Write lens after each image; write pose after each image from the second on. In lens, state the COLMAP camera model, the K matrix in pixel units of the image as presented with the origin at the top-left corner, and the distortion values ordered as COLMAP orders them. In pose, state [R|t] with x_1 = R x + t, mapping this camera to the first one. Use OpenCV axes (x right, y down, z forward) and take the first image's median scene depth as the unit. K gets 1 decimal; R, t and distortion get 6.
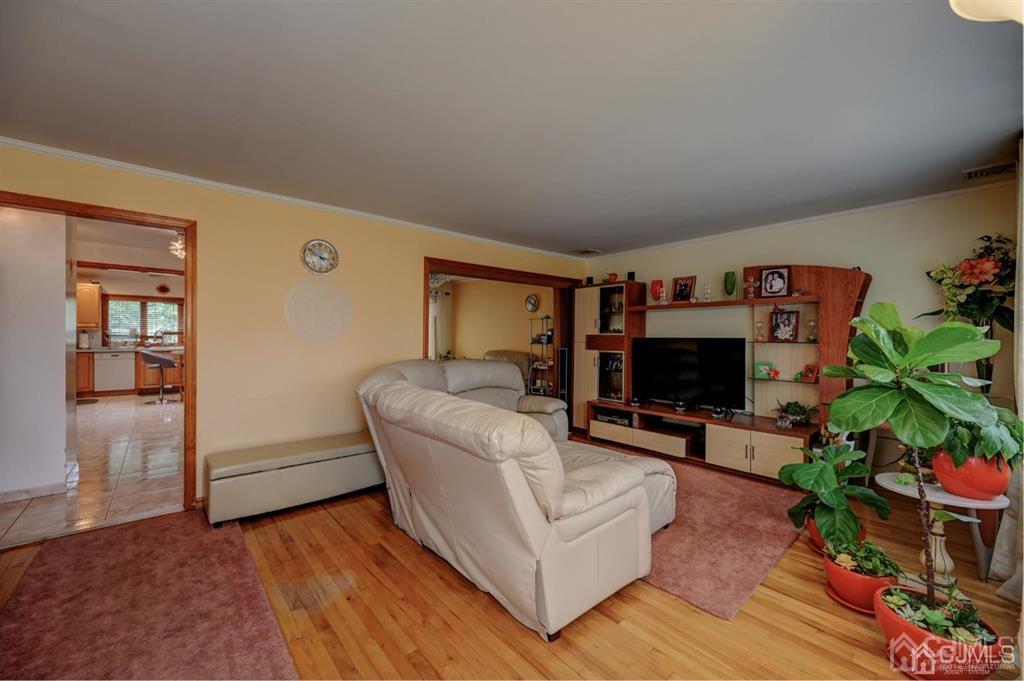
lens RADIAL K [[404.5, 0, 512.0], [0, 404.5, 340.5], [0, 0, 1]] dist [0.001100, 0.000041]
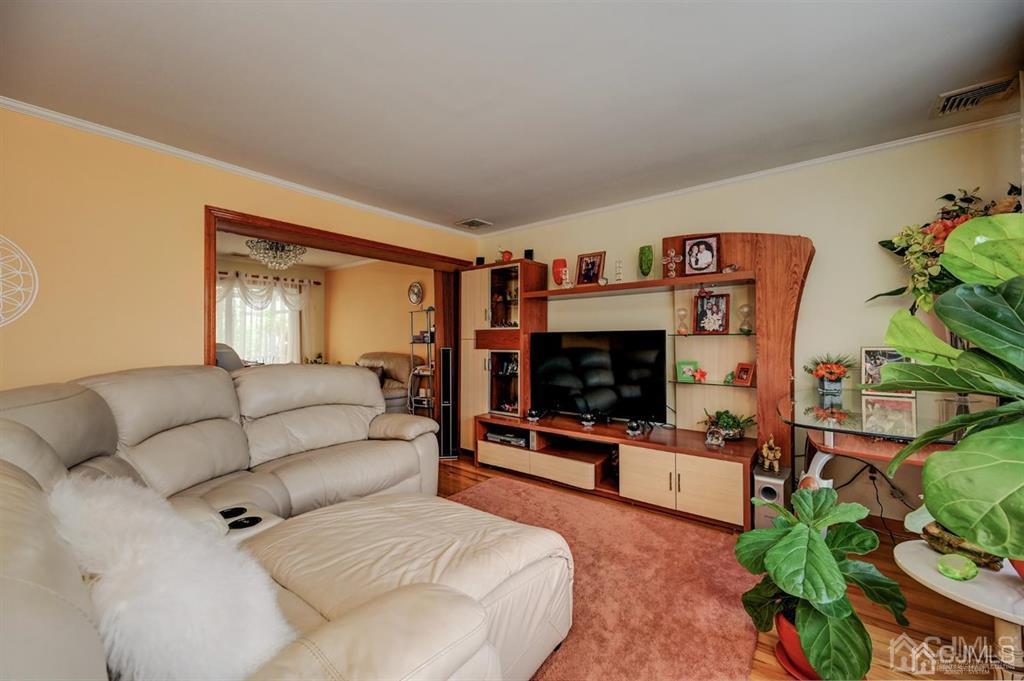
lens RADIAL K [[404.5, 0, 512.0], [0, 404.5, 340.5], [0, 0, 1]] dist [0.001100, 0.000041]
pose [[0.982385, -0.008314, 0.186681, 0.132581], [0.009918, 0.999921, -0.007661, 0.015723], [-0.186603, 0.009378, 0.982391, 0.272440]]
